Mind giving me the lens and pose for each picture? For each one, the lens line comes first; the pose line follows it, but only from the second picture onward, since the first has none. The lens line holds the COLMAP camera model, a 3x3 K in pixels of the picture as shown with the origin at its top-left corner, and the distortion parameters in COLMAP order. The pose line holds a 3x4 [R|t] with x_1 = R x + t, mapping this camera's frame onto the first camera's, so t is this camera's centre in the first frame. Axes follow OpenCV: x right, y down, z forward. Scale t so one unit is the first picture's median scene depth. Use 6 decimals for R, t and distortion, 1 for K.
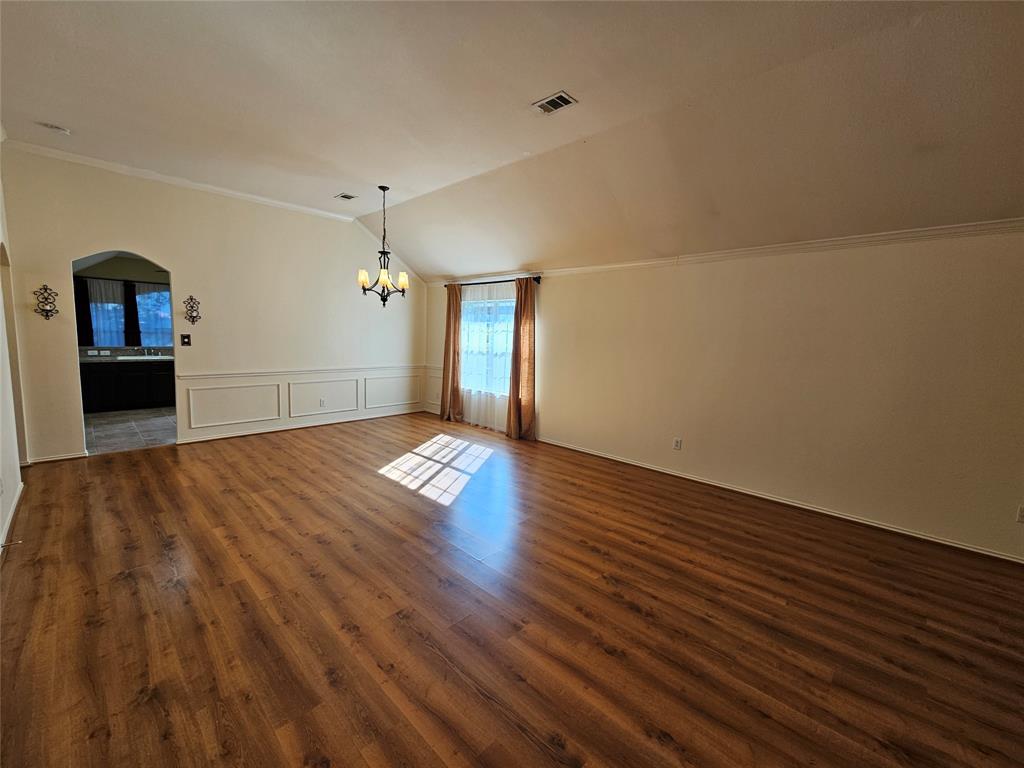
lens RADIAL K [[420.3, 0, 509.8], [0, 420.3, 377.7], [0, 0, 1]] dist [0.001610, -0.000438]
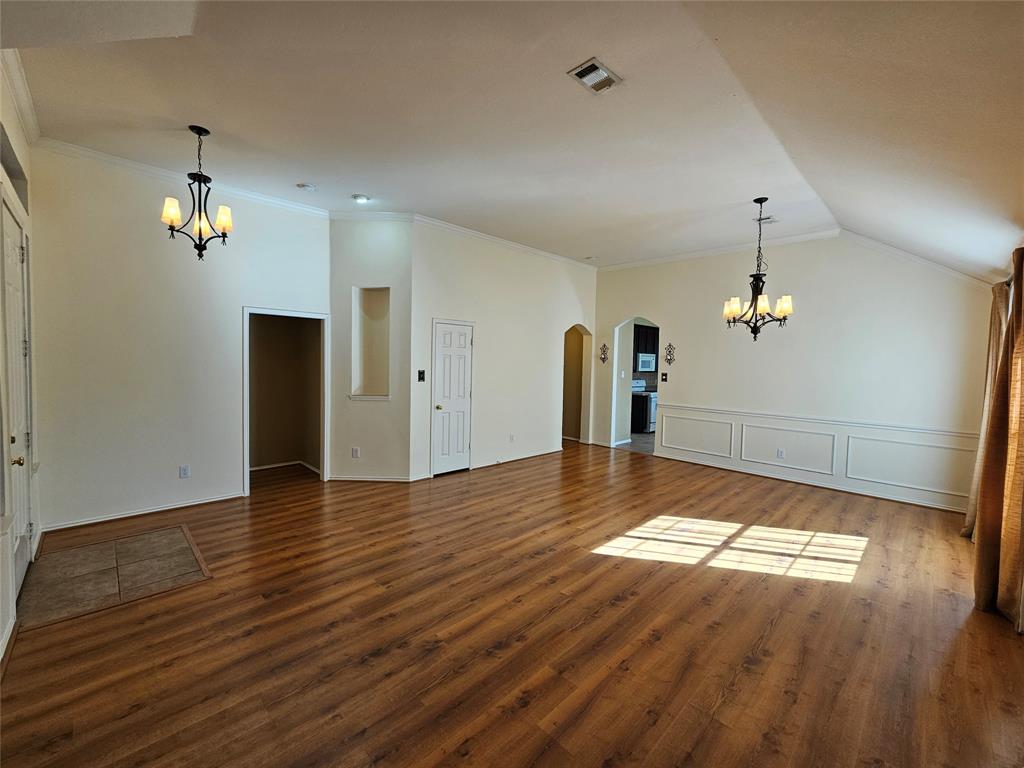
lens RADIAL K [[420.3, 0, 509.7], [0, 420.3, 379.4], [0, 0, 1]] dist [0.001610, -0.000438]
pose [[-0.025301, 0.016292, -0.999547, 0.655173], [-0.128834, 0.991476, 0.019422, -0.056805], [0.991343, 0.129267, -0.022987, 0.668713]]
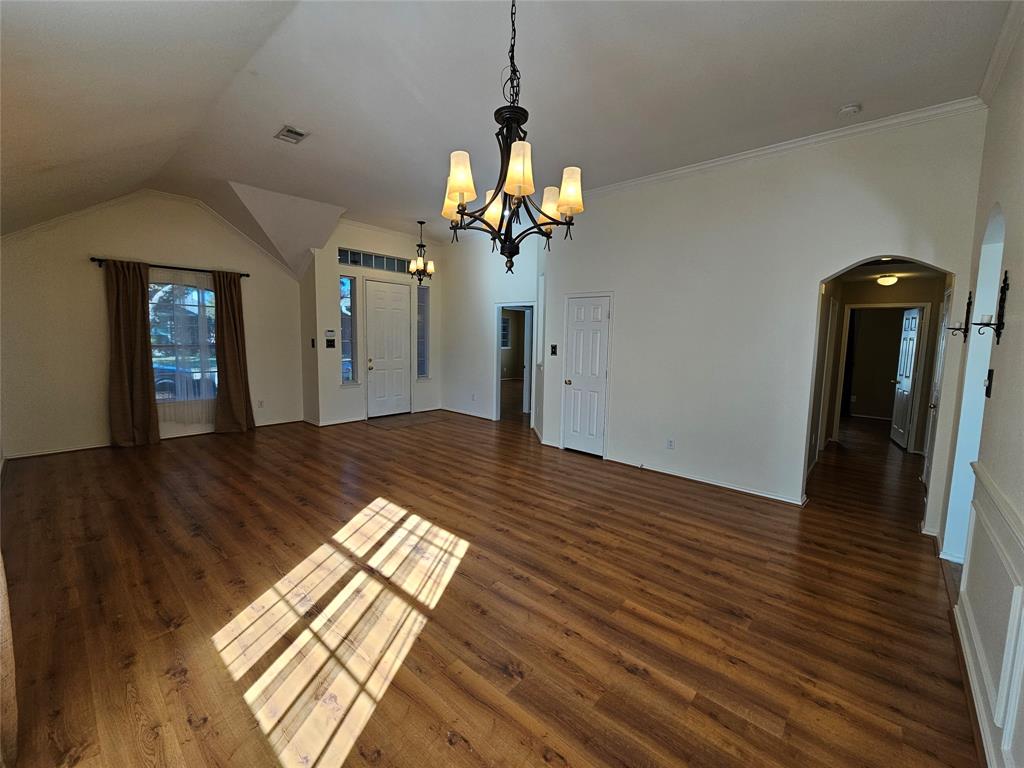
lens RADIAL K [[420.3, 0, 506.9], [0, 420.3, 382.8], [0, 0, 1]] dist [0.001610, -0.000438]
pose [[-0.998134, -0.046837, -0.039164, -0.348086], [-0.054217, 0.974924, 0.215831, -0.184037], [0.028074, 0.217552, -0.975645, 1.663744]]
